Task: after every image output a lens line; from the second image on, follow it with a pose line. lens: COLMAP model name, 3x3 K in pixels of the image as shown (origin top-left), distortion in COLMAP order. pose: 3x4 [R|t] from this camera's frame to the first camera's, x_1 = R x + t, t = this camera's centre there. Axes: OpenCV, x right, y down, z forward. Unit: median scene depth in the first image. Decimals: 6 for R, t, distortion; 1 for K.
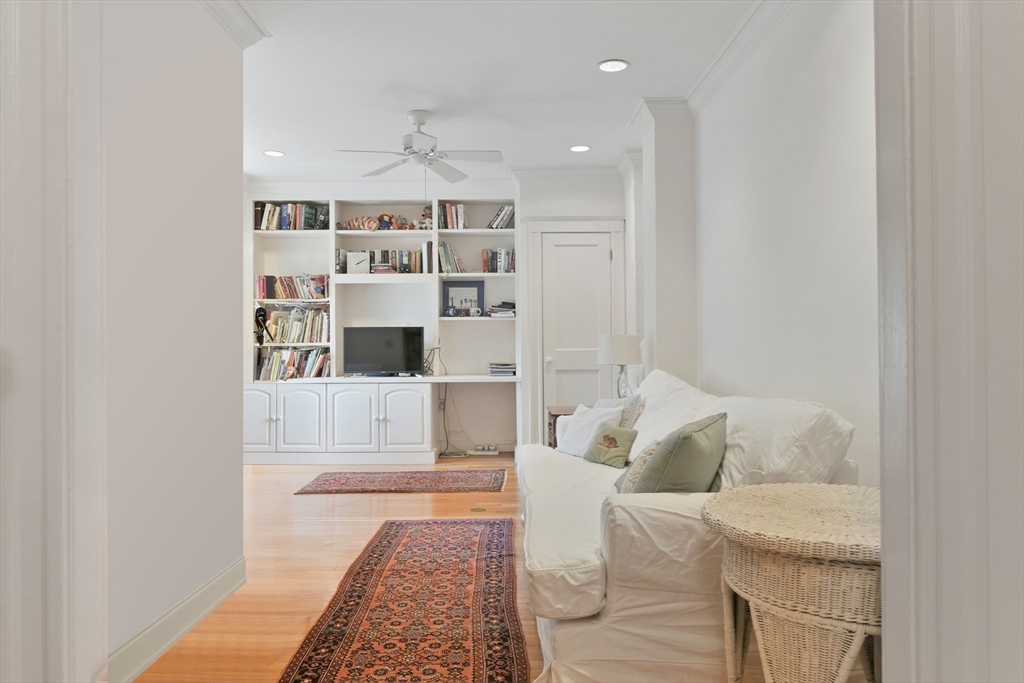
lens RADIAL K [[708.7, 0, 512.0], [0, 708.7, 341.5], [0, 0, 1]] dist [-0.001605, -0.000113]
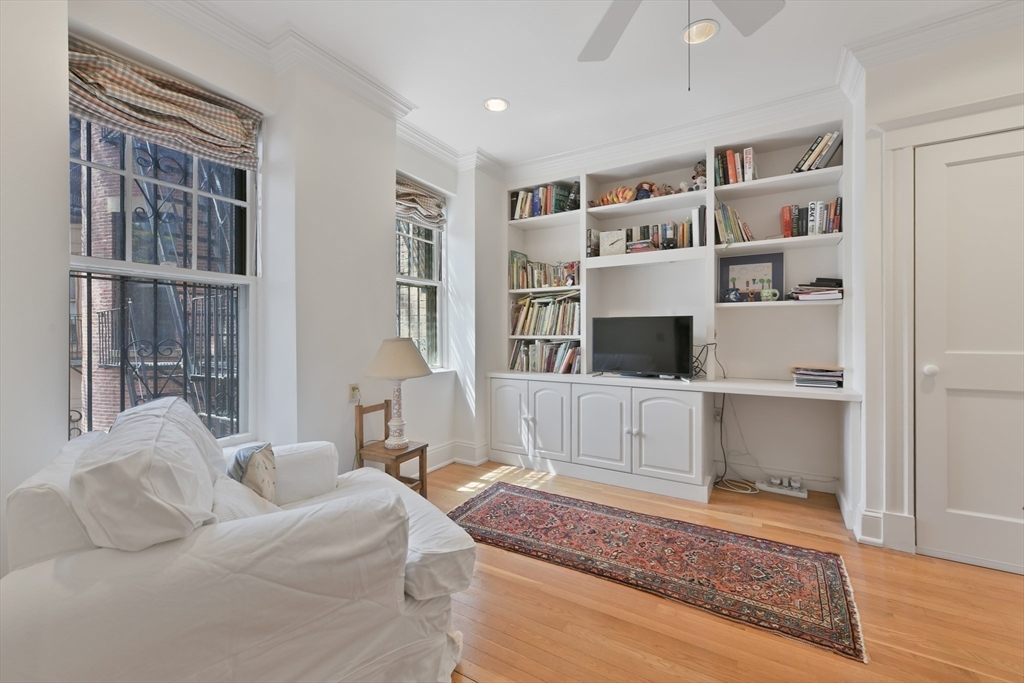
lens RADIAL K [[423.8, 0, 514.0], [0, 423.8, 333.8], [0, 0, 1]] dist [0.000104, 0.000083]
pose [[0.857172, 0.006039, -0.514996, -0.053598], [-0.002813, 0.999971, 0.007044, -0.004021], [0.515023, -0.004589, 0.857164, 0.498508]]
